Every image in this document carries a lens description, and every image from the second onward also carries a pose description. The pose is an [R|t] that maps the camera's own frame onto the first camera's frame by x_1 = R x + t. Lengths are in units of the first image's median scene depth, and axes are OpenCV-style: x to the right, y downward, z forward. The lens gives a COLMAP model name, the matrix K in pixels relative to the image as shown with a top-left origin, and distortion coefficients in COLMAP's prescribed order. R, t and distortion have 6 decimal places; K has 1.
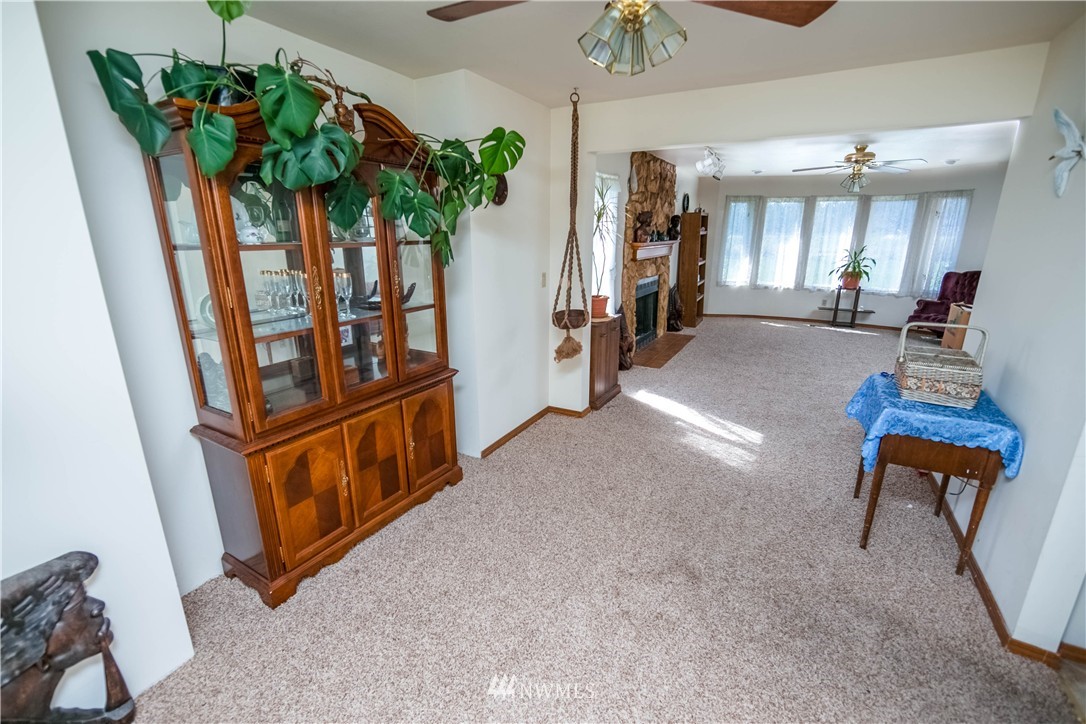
lens RADIAL K [[469.1, 0, 543.0], [0, 469.1, 362.0], [0, 0, 1]] dist [-0.000777, 0.000135]
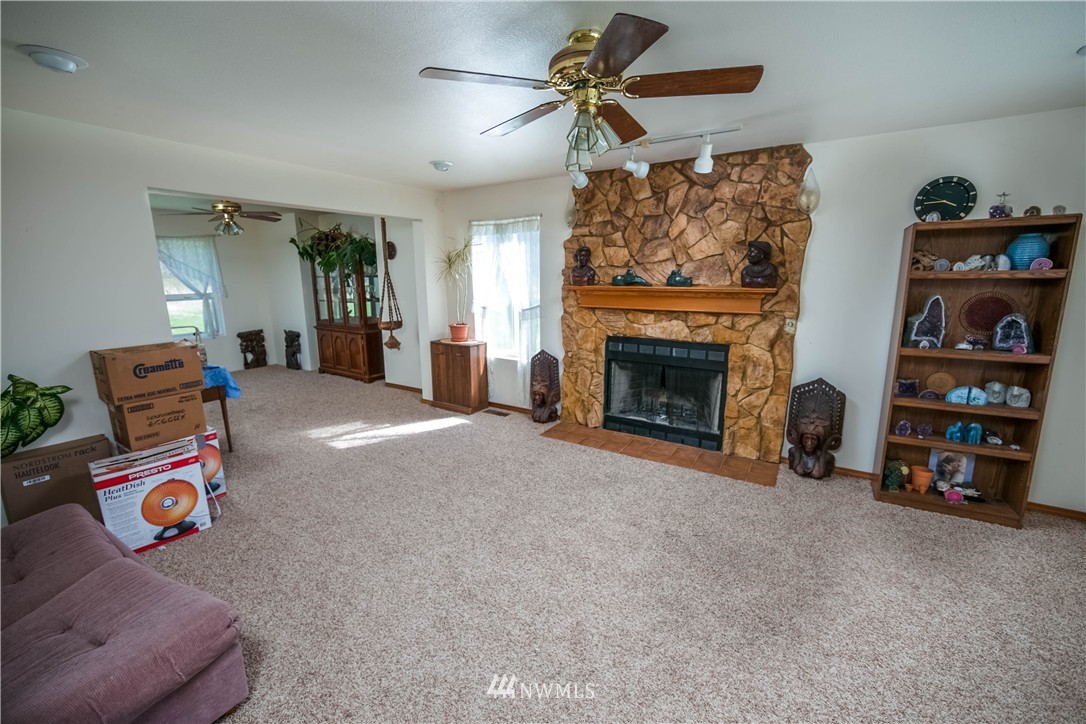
lens RADIAL K [[456.0, 0, 543.0], [0, 456.0, 362.0], [0, 0, 1]] dist [-0.016811, -0.000034]
pose [[-0.071749, 0.188781, -0.979395, 0.716287], [-0.267179, 0.942403, 0.201224, -0.191494], [0.960972, 0.276112, -0.017178, 0.703317]]
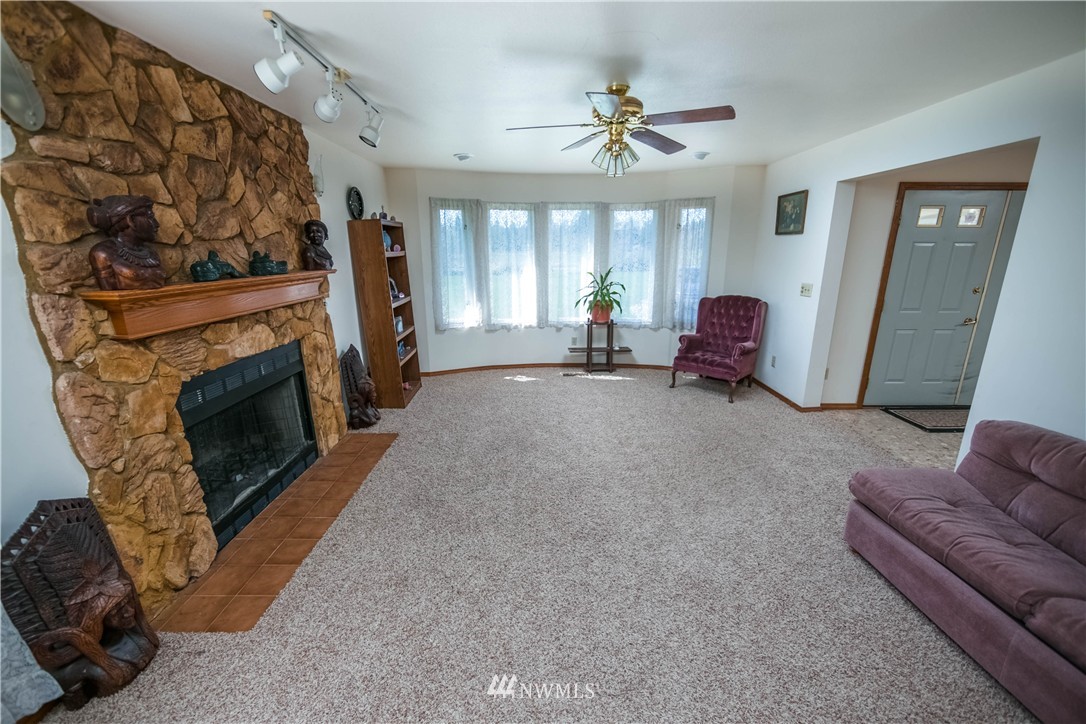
lens RADIAL K [[440.4, 0, 543.0], [0, 440.4, 362.0], [0, 0, 1]] dist [-0.002298, 0.000116]
pose [[0.871431, -0.129380, 0.473148, 0.222561], [0.141808, 0.989849, 0.009490, -0.115017], [-0.469572, 0.058826, 0.880932, 0.416958]]
